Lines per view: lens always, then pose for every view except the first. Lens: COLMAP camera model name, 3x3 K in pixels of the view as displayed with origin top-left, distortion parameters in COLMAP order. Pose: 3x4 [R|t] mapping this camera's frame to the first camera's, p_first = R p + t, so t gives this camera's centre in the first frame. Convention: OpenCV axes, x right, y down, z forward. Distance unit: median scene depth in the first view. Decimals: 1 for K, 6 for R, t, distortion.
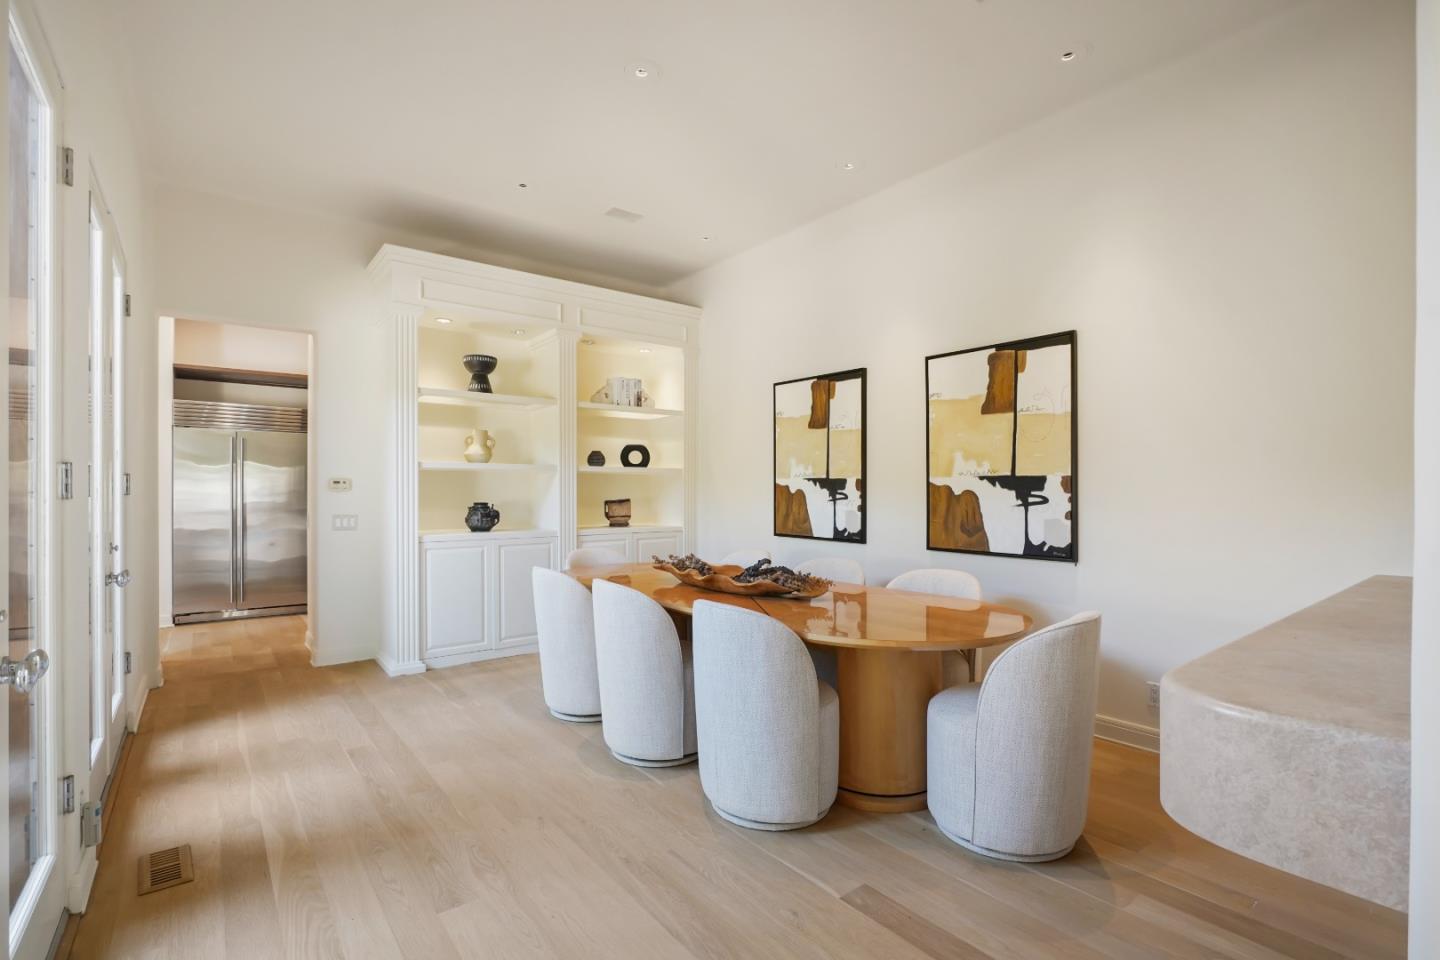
lens RADIAL K [[667.1, 0, 719.3], [0, 667.1, 488.9], [0, 0, 1]] dist [-0.003652, -0.000279]
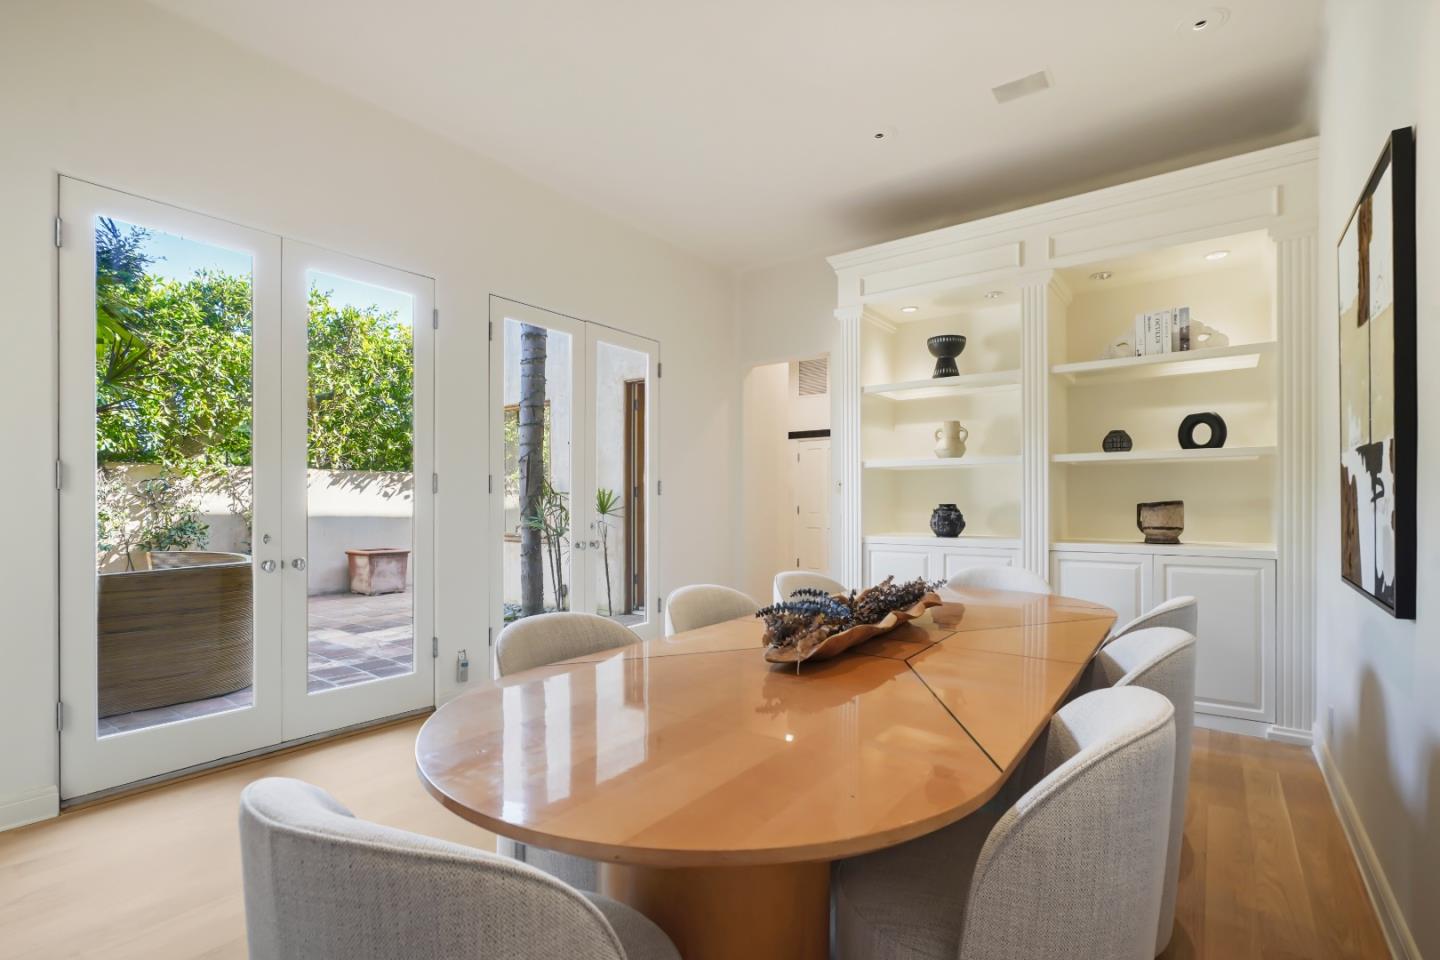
lens RADIAL K [[667.1, 0, 722.4], [0, 667.1, 490.7], [0, 0, 1]] dist [-0.003652, -0.000279]
pose [[0.288548, -0.015758, -0.957336, 0.344878], [0.004045, 0.999876, -0.015239, 0.013581], [0.957457, 0.000525, 0.288576, 0.413597]]
